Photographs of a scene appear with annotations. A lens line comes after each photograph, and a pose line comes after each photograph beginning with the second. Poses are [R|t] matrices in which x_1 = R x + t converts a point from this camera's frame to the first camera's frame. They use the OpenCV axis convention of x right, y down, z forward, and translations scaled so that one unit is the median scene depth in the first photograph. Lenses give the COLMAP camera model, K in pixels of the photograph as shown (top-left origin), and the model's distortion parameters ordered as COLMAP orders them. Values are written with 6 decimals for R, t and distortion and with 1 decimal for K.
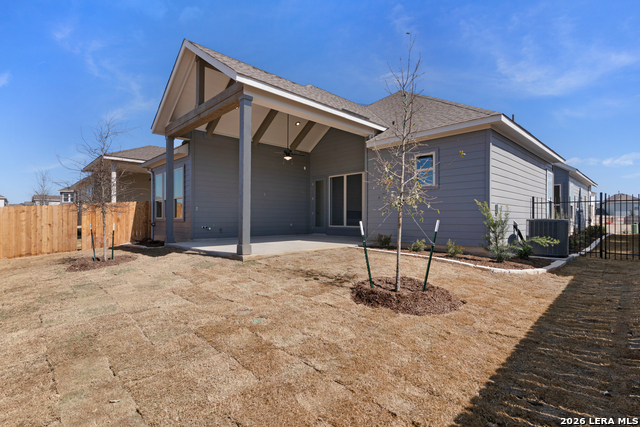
lens RADIAL K [[313.1, 0, 319.1], [0, 313.1, 215.3], [0, 0, 1]] dist [0.001427, -0.001335]
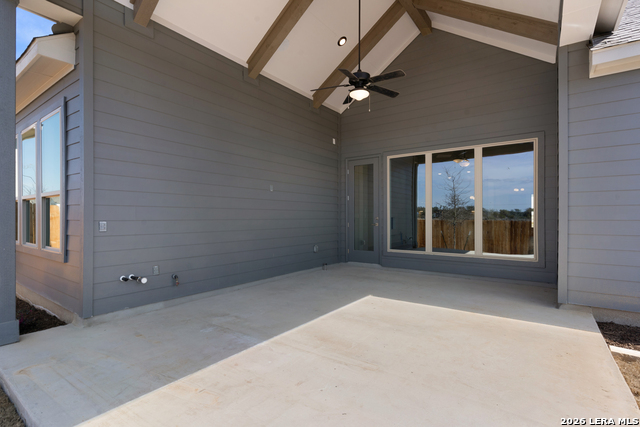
lens RADIAL K [[313.1, 0, 320.9], [0, 313.1, 215.1], [0, 0, 1]] dist [0.001427, -0.001335]
pose [[0.982656, -0.002084, 0.185426, -0.188296], [0.000913, 0.999979, 0.006399, -0.030142], [-0.185435, -0.006119, 0.982637, 0.528923]]
